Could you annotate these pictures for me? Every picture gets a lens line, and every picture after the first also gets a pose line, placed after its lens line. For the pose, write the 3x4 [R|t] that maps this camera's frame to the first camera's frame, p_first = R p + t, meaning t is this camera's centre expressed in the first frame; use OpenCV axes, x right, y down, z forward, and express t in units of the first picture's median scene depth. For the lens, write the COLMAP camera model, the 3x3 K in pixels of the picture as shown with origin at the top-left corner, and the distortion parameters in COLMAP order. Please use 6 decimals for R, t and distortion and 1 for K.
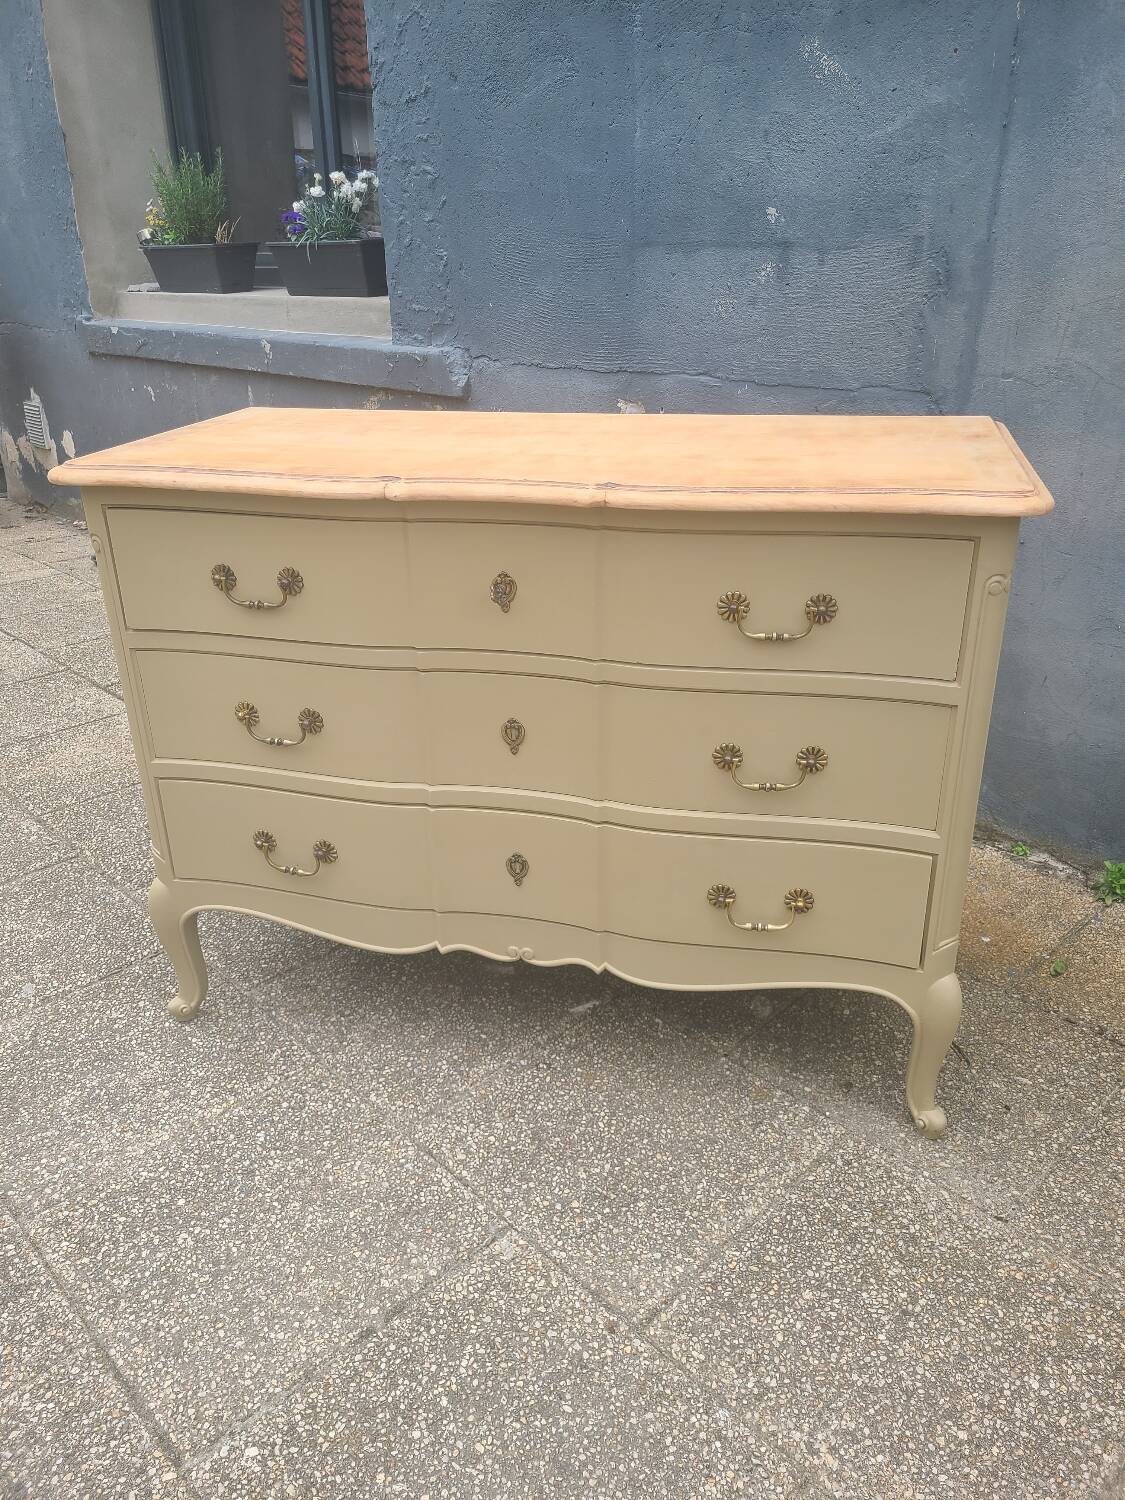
lens RADIAL K [[1117.3, 0, 552.9], [0, 1117.3, 744.7], [0, 0, 1]] dist [0.052294, -0.037114]
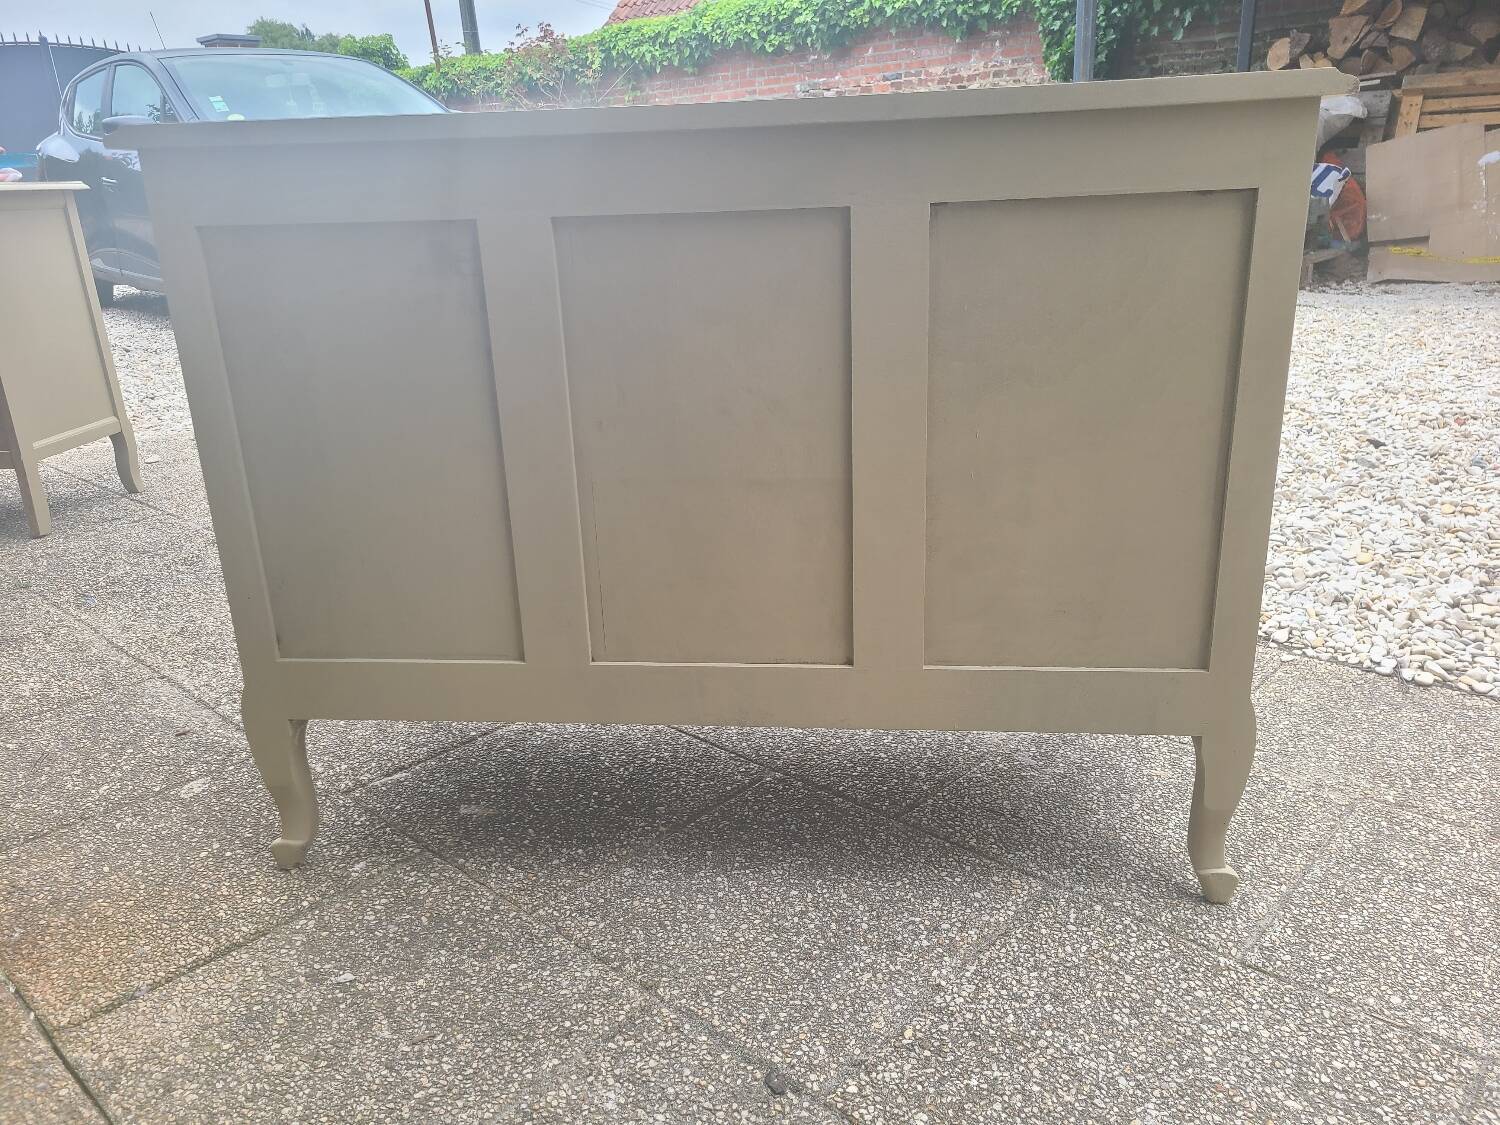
lens RADIAL K [[1117.1, 0, 750.0], [0, 1117.1, 562.5], [0, 0, 1]] dist [0.052364, -0.037523]
pose [[-0.996343, 0.074239, -0.042304, -0.291945], [0.026136, 0.736151, 0.676312, -0.628880], [0.081351, 0.672733, -0.735399, 1.957279]]
